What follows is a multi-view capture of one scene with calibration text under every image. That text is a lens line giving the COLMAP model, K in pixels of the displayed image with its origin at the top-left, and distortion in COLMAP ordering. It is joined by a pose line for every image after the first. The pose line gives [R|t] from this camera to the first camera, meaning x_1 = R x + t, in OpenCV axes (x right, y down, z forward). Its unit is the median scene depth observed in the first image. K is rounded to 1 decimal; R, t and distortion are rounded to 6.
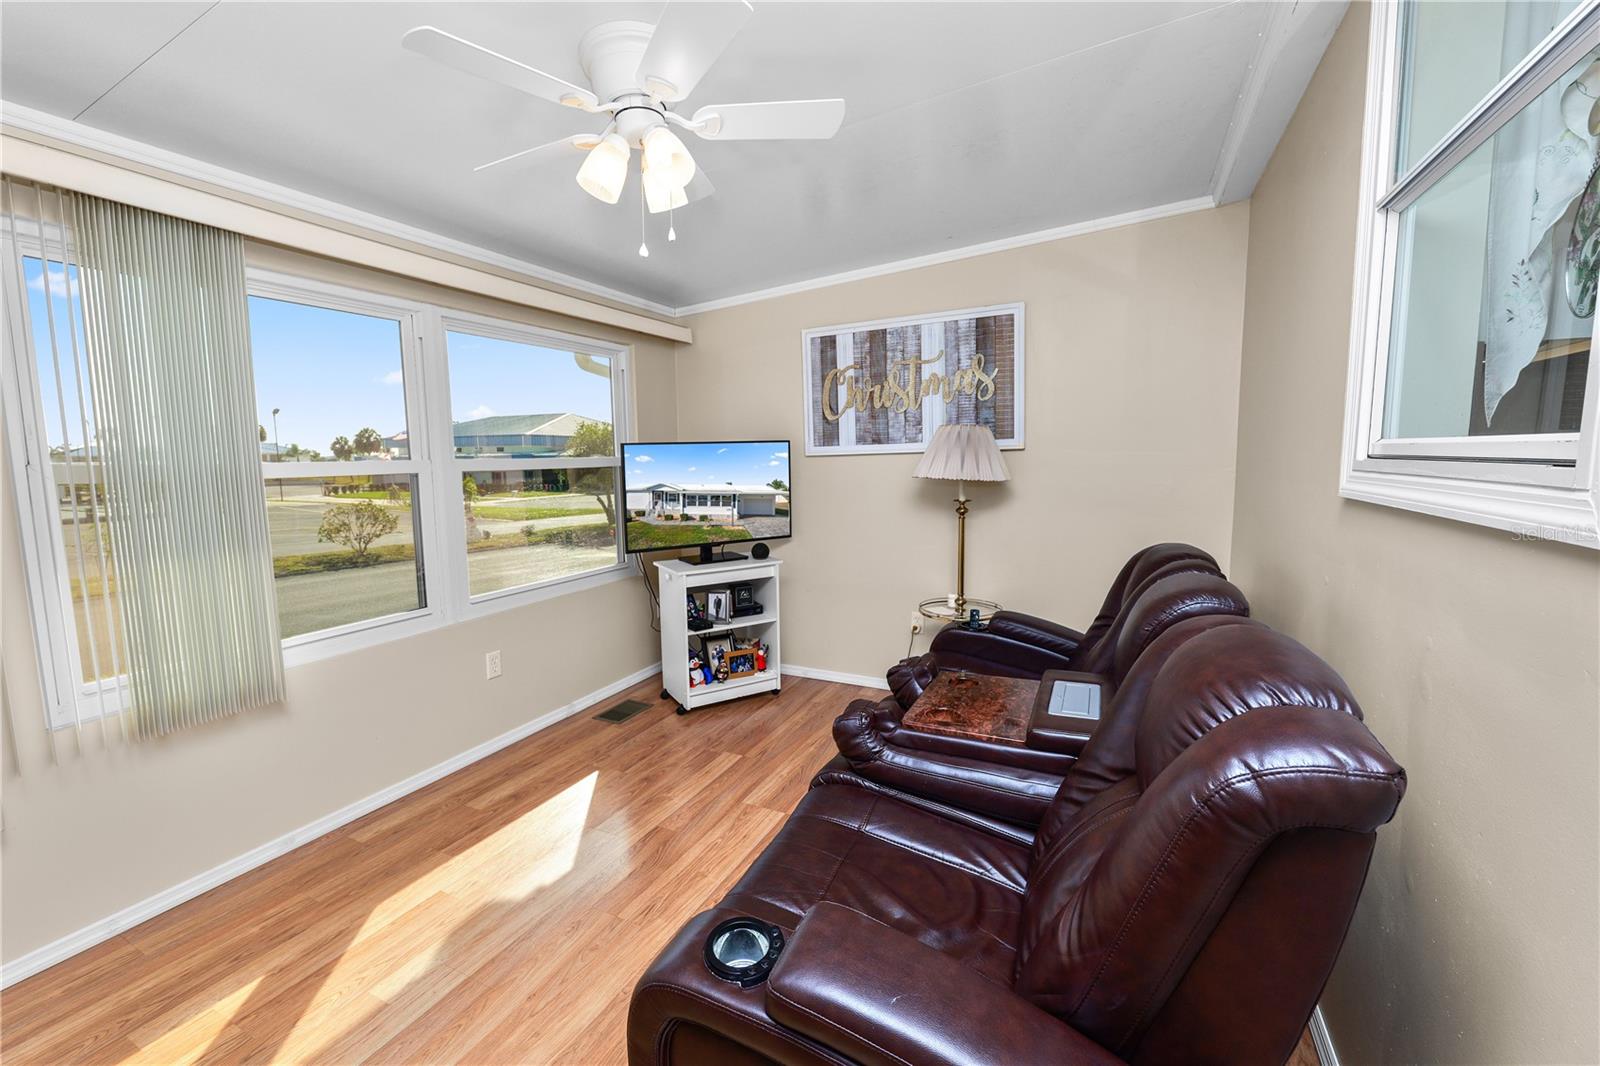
lens RADIAL K [[650.9, 0, 799.1], [0, 650.9, 528.9], [0, 0, 1]] dist [-0.010641, 0.000515]
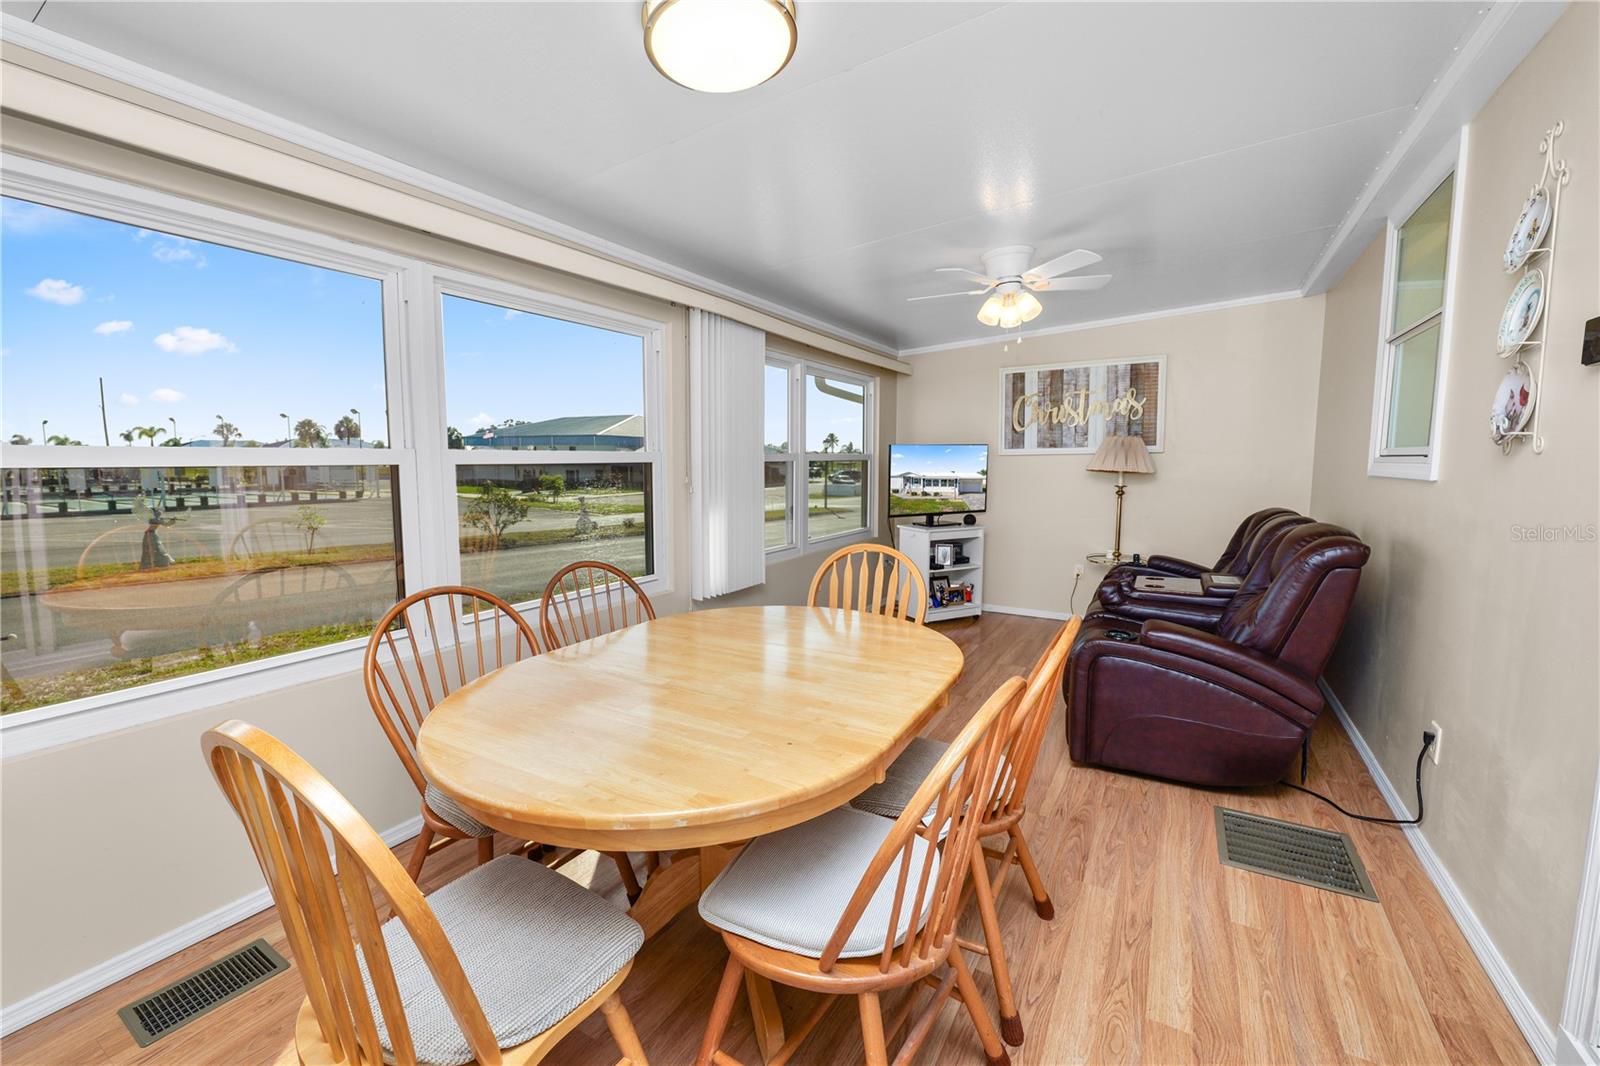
lens RADIAL K [[650.9, 0, 799.1], [0, 650.9, 528.9], [0, 0, 1]] dist [-0.010641, 0.000515]
pose [[0.997137, 0.023906, -0.071743, -0.342294], [-0.024294, 0.999695, -0.004534, 0.071945], [0.071613, 0.006264, 0.997413, -0.493118]]
